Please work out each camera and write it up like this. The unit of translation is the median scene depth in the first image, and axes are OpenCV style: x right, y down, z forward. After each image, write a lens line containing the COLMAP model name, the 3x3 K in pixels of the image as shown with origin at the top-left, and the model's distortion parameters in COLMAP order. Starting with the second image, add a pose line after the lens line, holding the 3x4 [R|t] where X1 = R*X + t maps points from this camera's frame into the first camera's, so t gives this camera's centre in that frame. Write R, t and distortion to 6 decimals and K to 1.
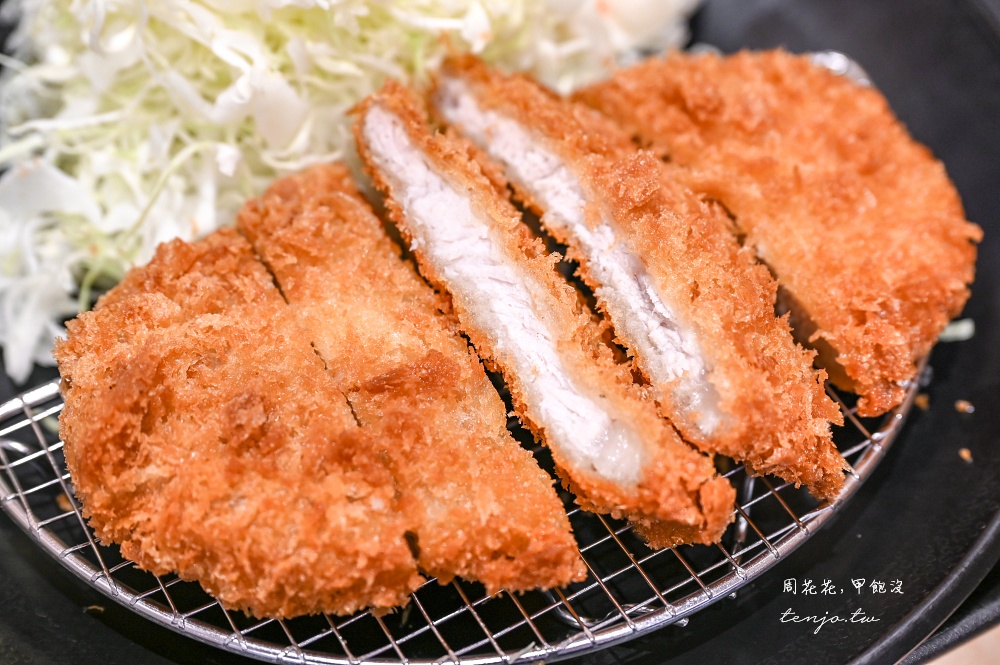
lens RADIAL K [[1549.4, 0, 384.2], [0, 1549.4, 332.0], [0, 0, 1]] dist [0.023329, 0.039310]
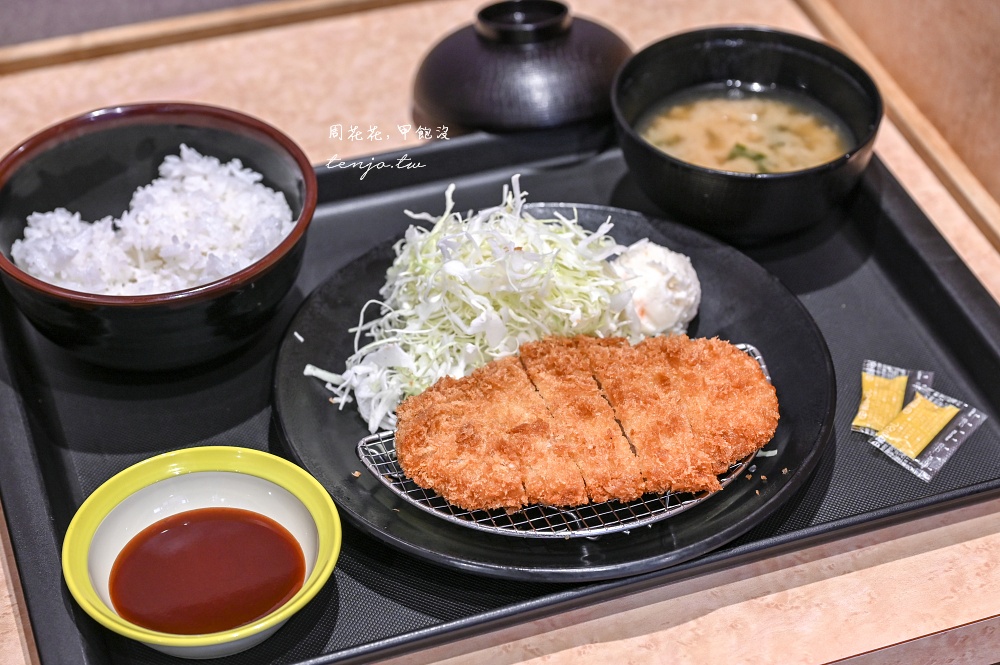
lens RADIAL K [[2007.7, 0, 500.0], [0, 2007.7, 332.5], [0, 0, 1]] dist [-0.010271, -0.049047]
pose [[0.990588, 0.091011, -0.102241, 0.284700], [-0.114811, 0.959142, -0.258582, 0.726068], [0.074529, 0.267887, 0.960563, -2.197596]]
